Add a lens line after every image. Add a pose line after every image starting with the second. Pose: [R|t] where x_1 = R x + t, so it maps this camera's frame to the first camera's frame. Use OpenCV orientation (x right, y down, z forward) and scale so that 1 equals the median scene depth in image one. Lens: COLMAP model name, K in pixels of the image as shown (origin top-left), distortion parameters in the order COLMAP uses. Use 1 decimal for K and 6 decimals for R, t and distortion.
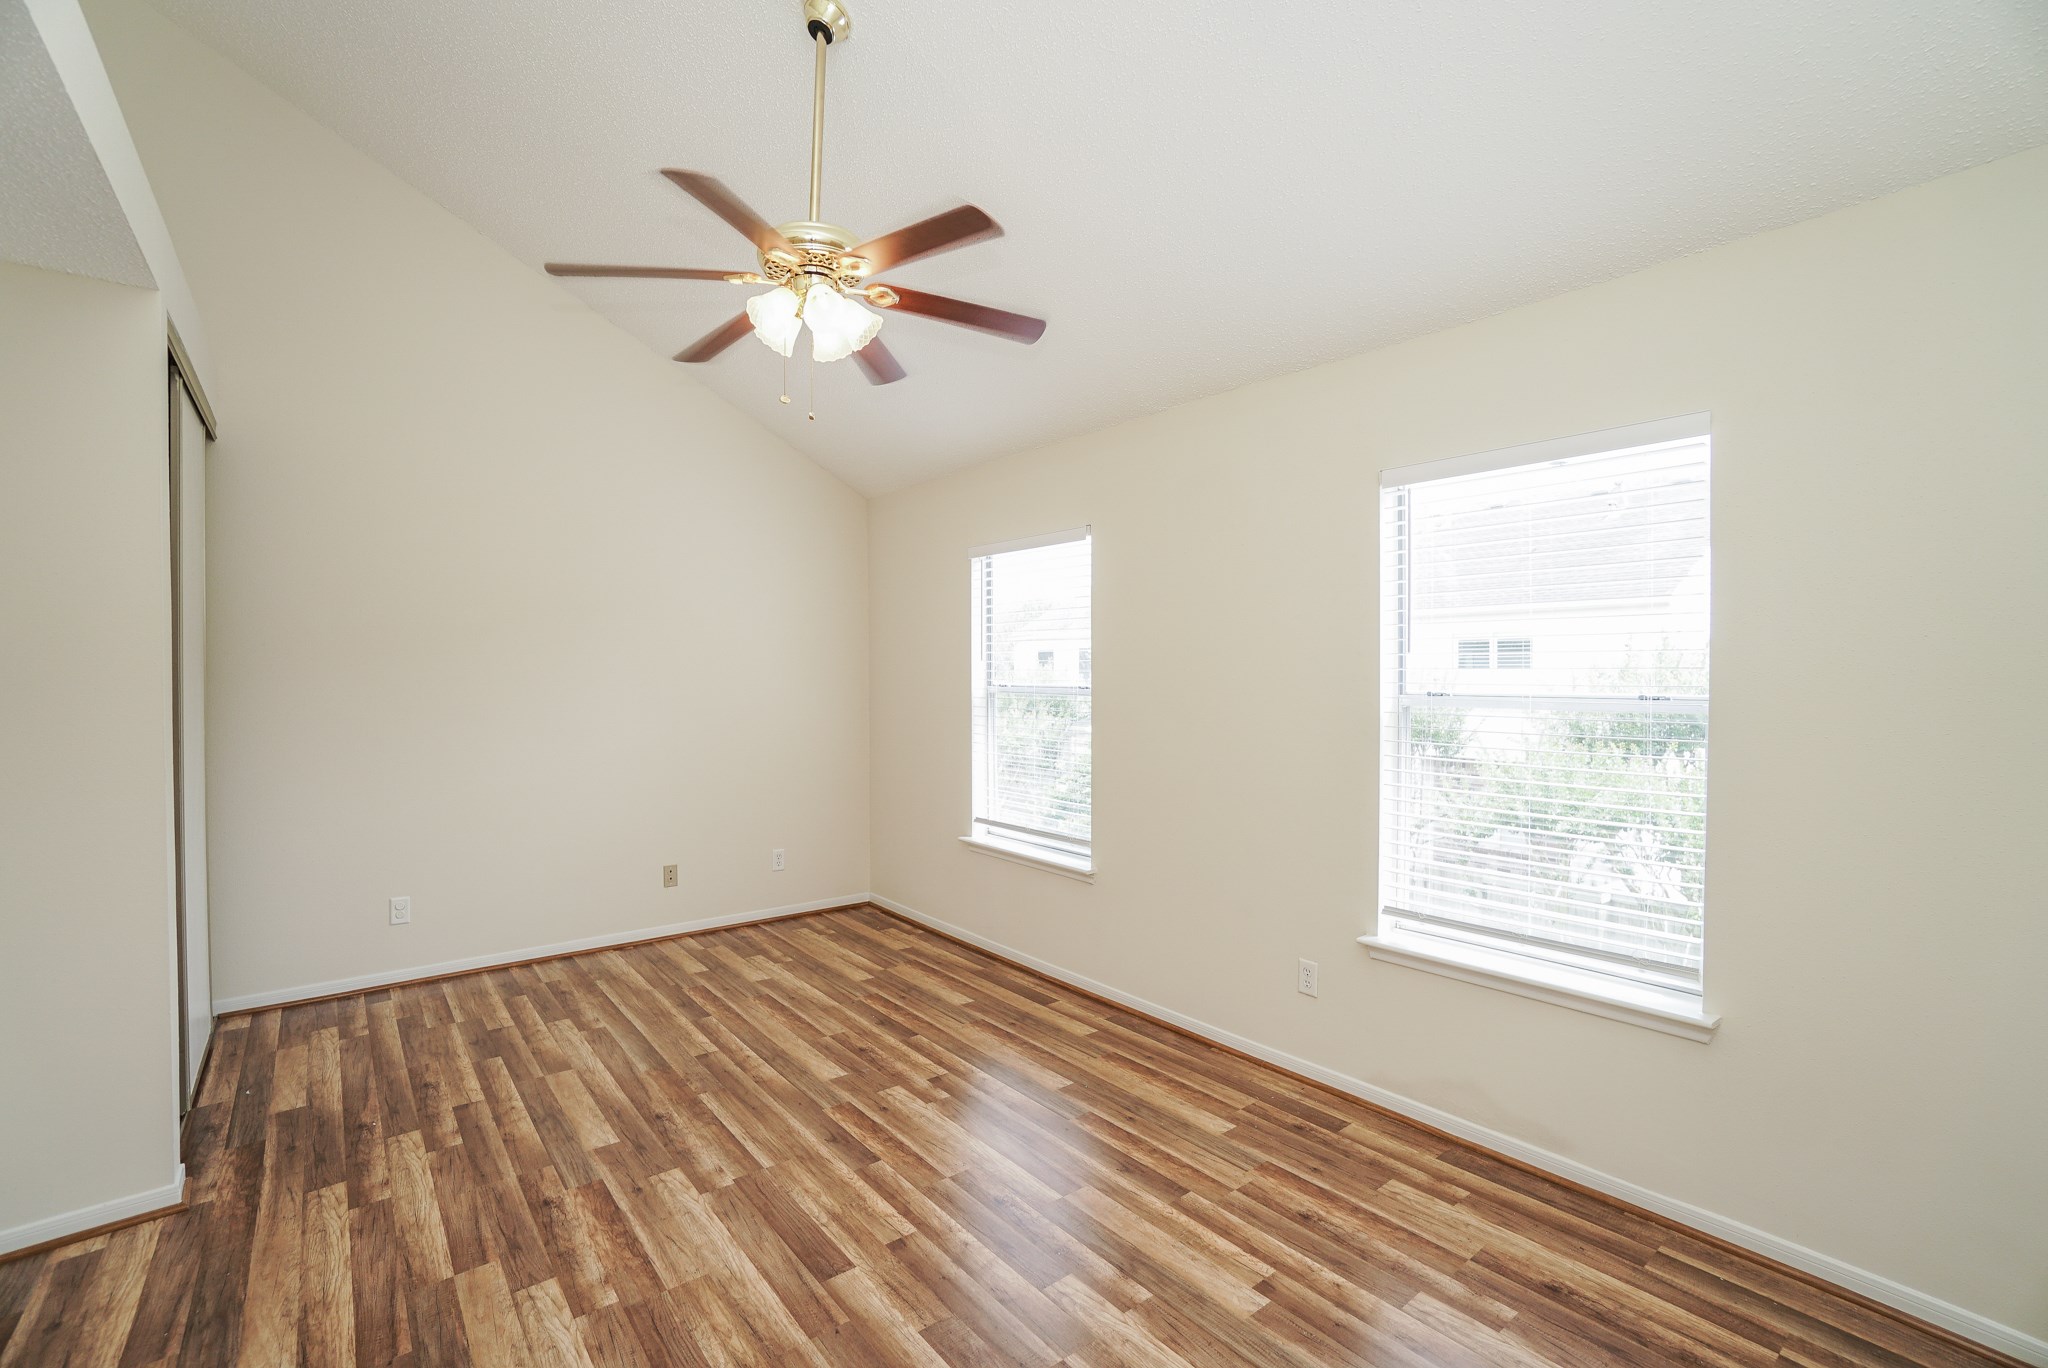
lens RADIAL K [[924.0, 0, 1005.8], [0, 924.0, 683.2], [0, 0, 1]] dist [-0.064432, 0.024121]
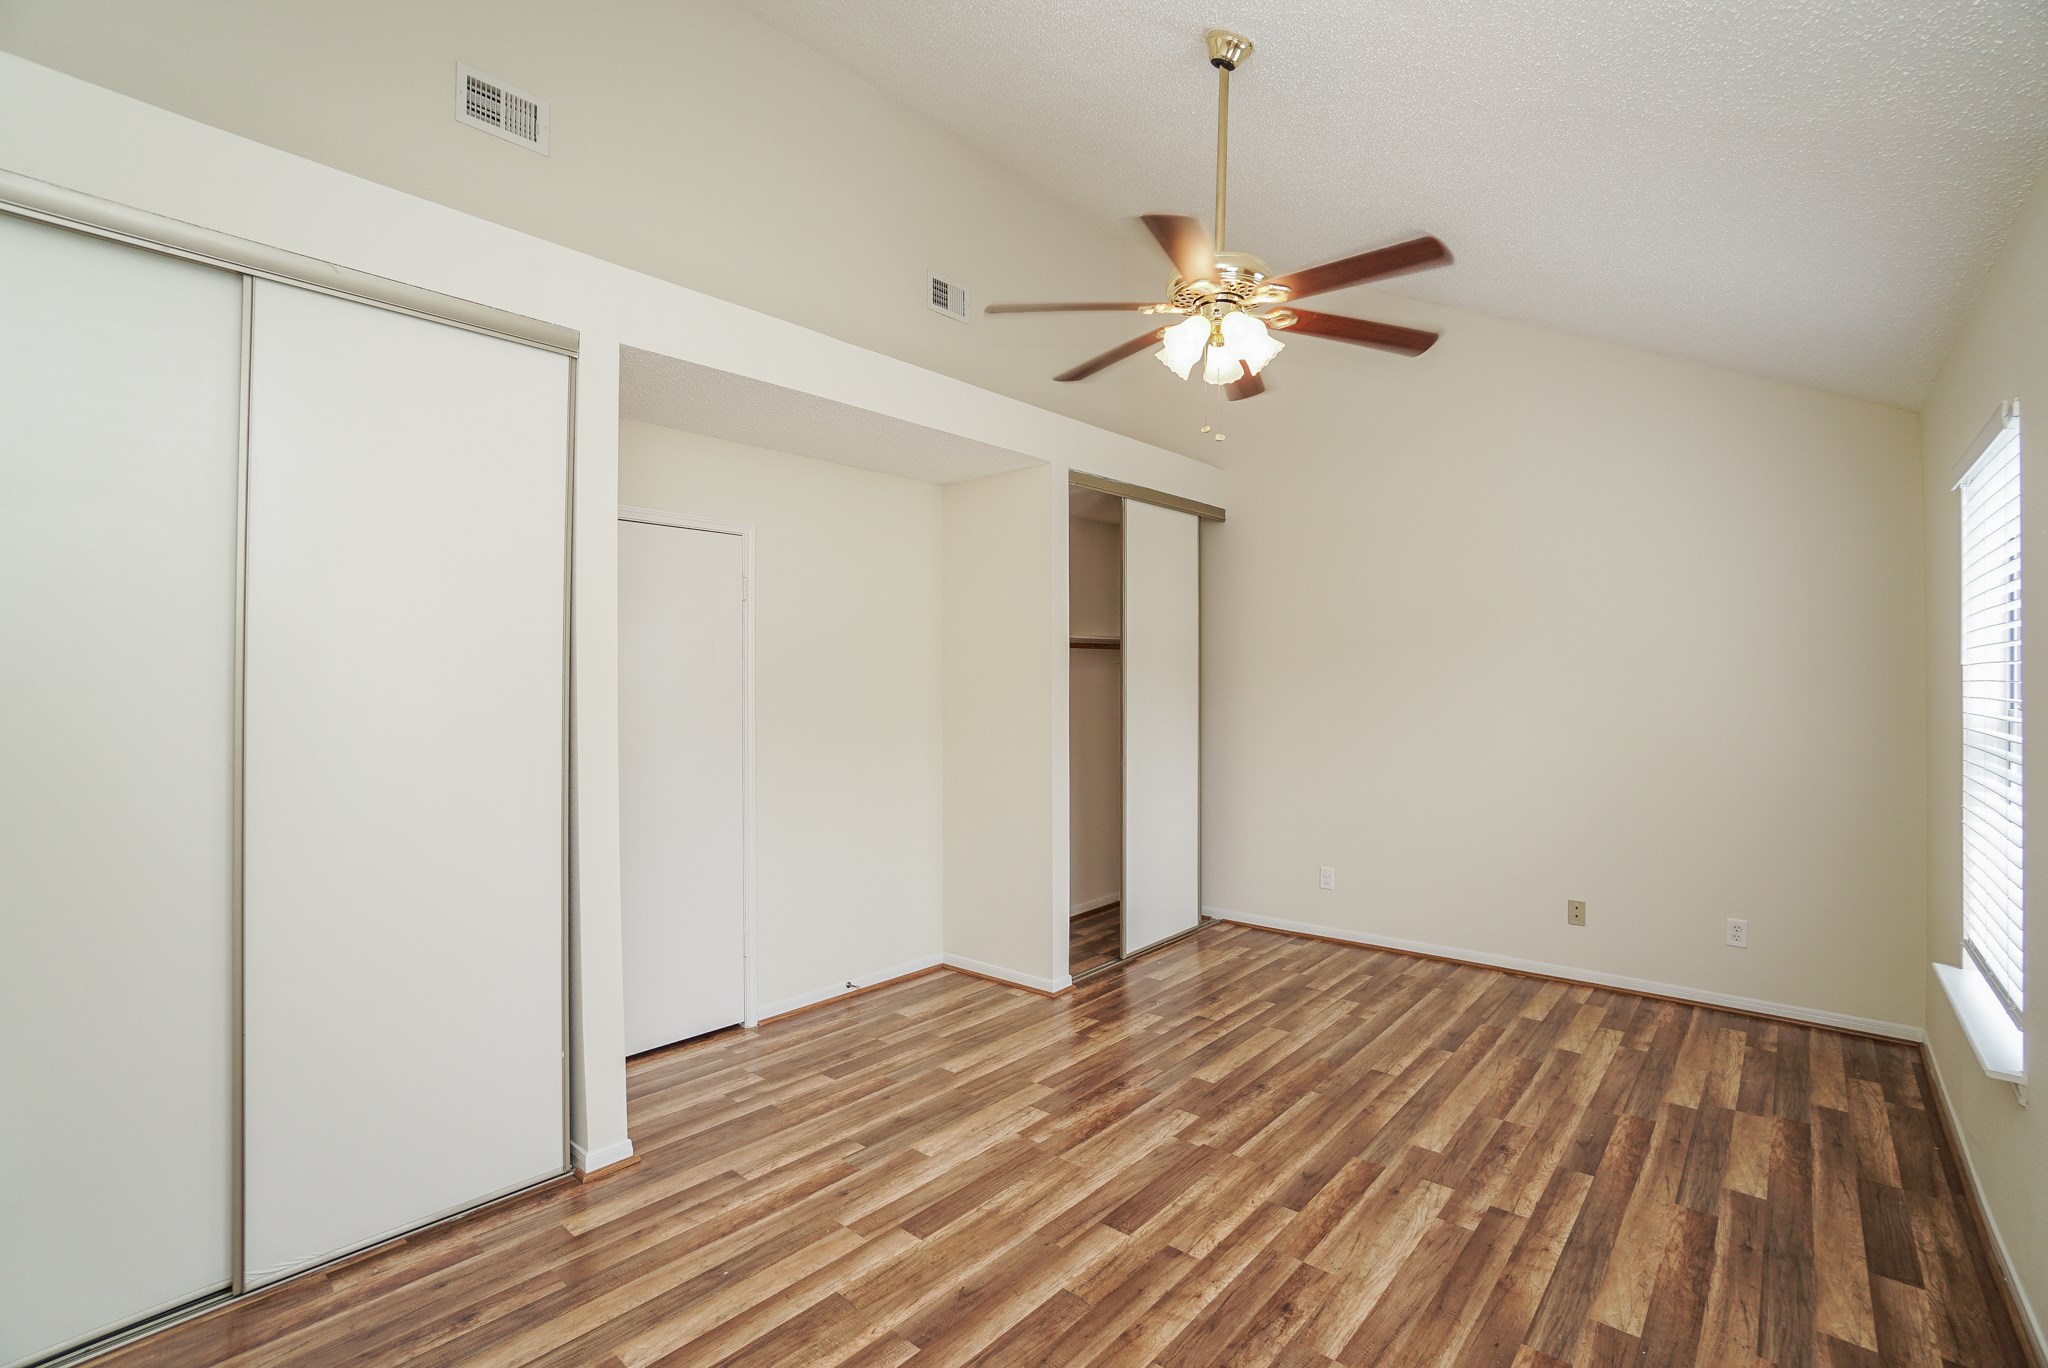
lens RADIAL K [[898.5, 0, 1015.8], [0, 898.5, 665.1], [0, 0, 1]] dist [-0.058258, 0.019965]
pose [[0.179856, -0.018421, -0.983521, 0.619811], [-0.012107, 0.999707, -0.020938, -0.017227], [0.983619, 0.015673, 0.179580, 0.467609]]
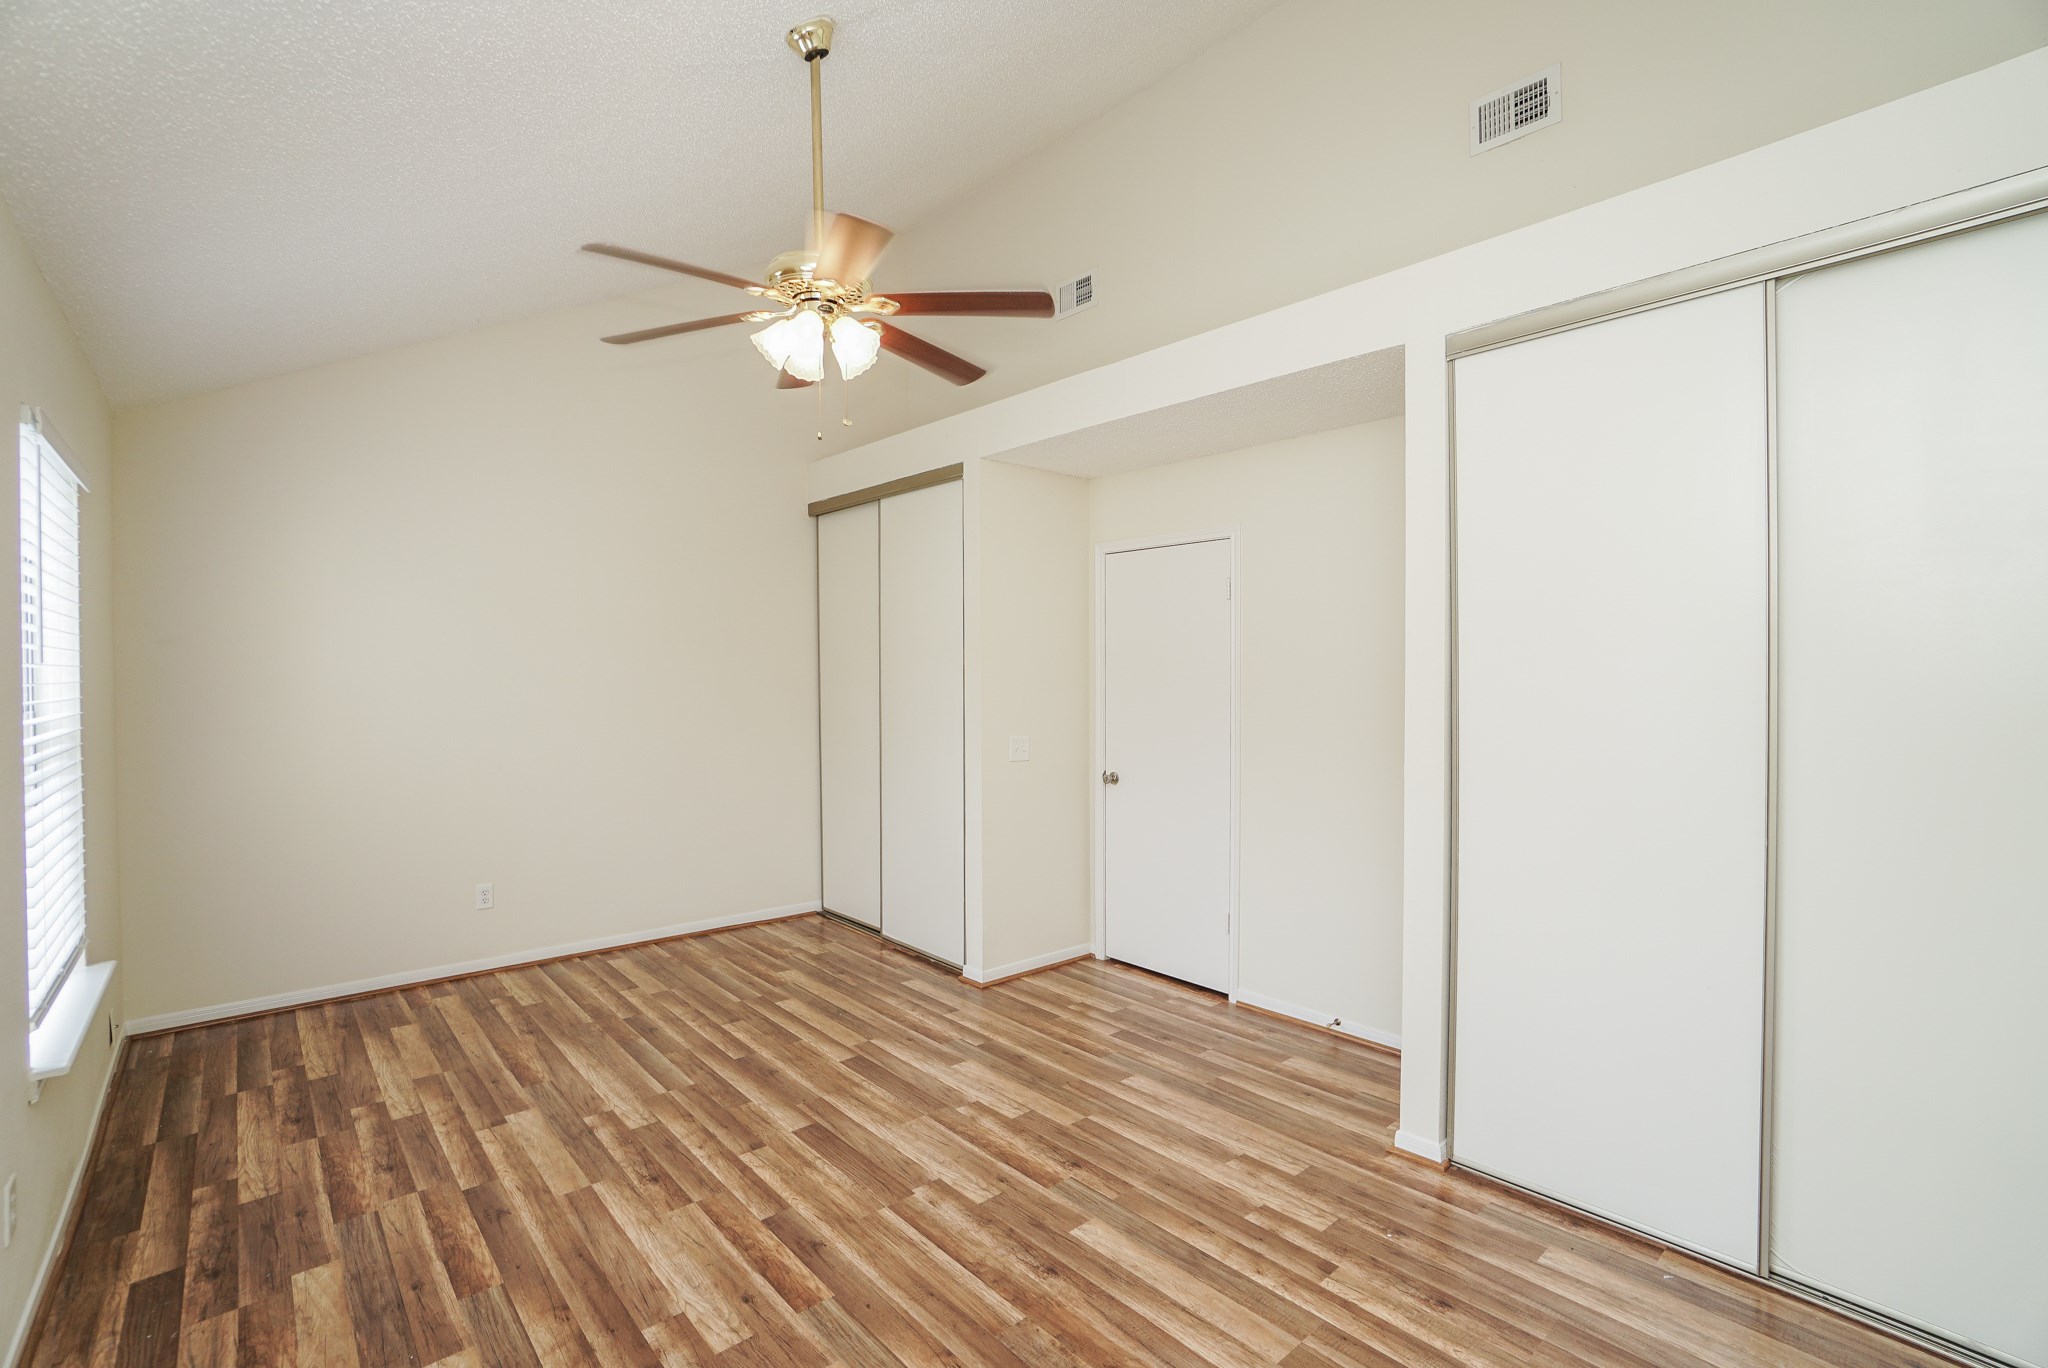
lens RADIAL K [[924.0, 0, 1005.8], [0, 924.0, 683.2], [0, 0, 1]] dist [-0.064432, 0.024121]
pose [[-0.998432, 0.003453, -0.055869, -0.288643], [0.002126, 0.999714, 0.023808, -0.029117], [0.055935, 0.023652, -0.998154, 1.648636]]
